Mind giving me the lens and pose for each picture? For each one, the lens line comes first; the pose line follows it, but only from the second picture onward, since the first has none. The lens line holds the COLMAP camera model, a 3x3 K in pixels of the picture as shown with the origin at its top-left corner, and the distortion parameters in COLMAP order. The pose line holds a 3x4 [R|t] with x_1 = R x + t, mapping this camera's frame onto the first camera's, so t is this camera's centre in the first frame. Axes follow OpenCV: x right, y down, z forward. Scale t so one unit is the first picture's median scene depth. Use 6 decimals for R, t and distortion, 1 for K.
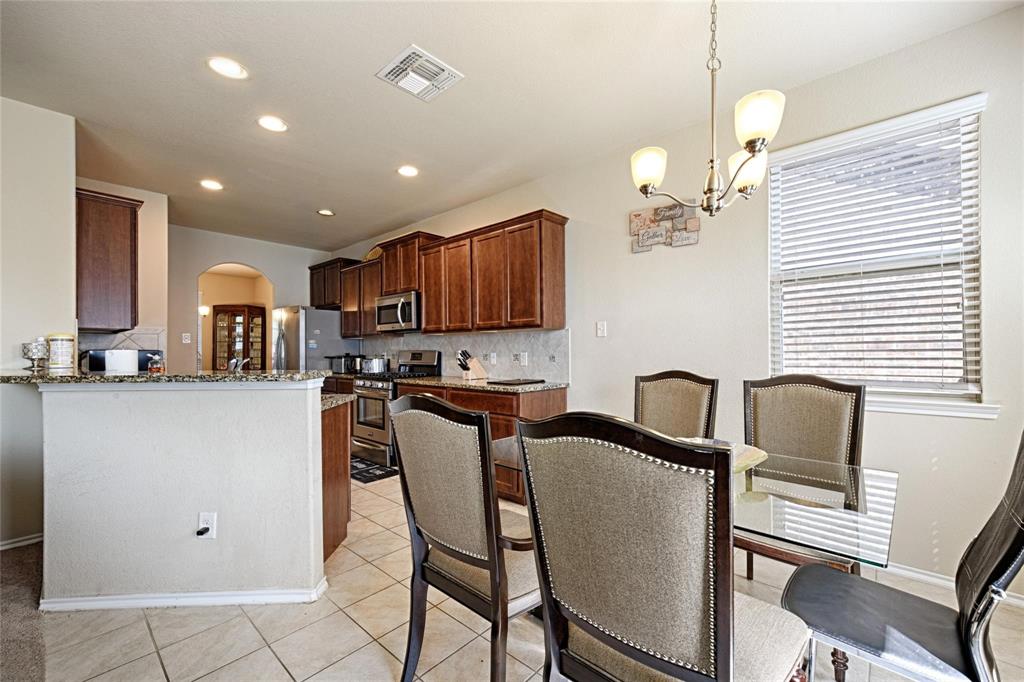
lens RADIAL K [[418.2, 0, 513.6], [0, 418.2, 343.5], [0, 0, 1]] dist [0.003142, 0.000221]
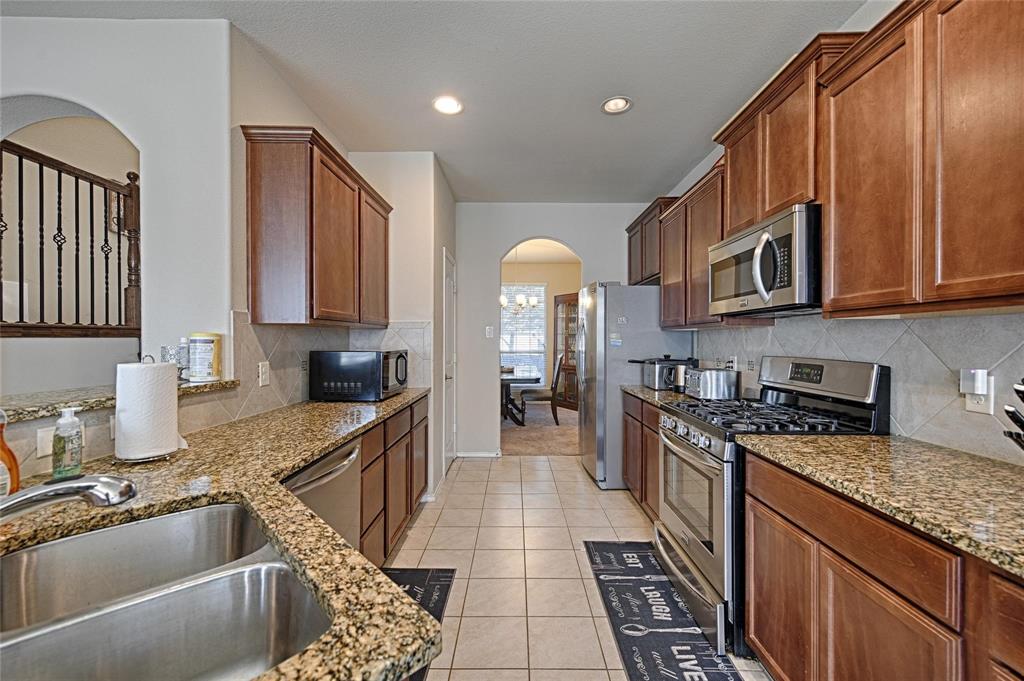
lens RADIAL K [[418.2, 0, 513.6], [0, 418.2, 343.0], [0, 0, 1]] dist [0.003142, 0.000221]
pose [[0.667919, 0.012544, -0.744128, -0.127005], [0.006263, 0.999728, 0.022474, -0.010283], [0.744207, -0.019671, 0.667659, 0.547118]]
